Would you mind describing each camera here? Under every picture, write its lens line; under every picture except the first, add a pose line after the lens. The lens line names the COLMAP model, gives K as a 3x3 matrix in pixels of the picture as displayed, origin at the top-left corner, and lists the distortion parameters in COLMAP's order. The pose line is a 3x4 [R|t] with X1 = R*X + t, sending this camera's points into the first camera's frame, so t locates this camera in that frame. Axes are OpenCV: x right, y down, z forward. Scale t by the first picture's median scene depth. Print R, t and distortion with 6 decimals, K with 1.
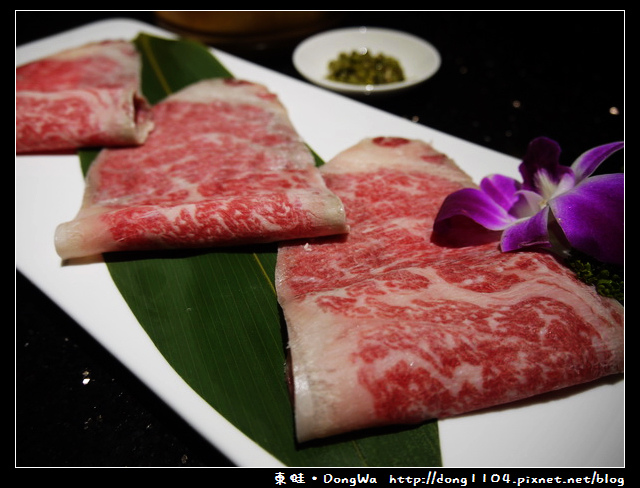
lens RADIAL K [[536.9, 0, 320.0], [0, 536.9, 244.0], [0, 0, 1]] dist [-0.010013, 0.007825]
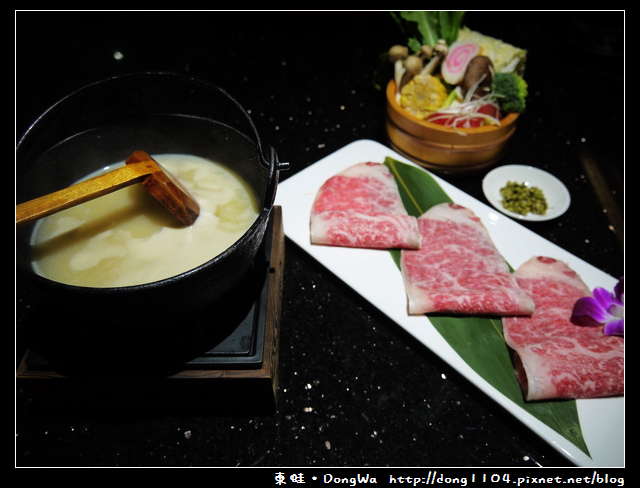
lens RADIAL K [[536.9, 0, 320.0], [0, 536.9, 244.0], [0, 0, 1]] dist [-0.010013, 0.007825]
pose [[0.991310, 0.099935, -0.085541, -0.664264], [-0.095036, 0.993691, 0.059558, -0.358290], [0.090953, -0.050911, 0.994553, -1.294760]]
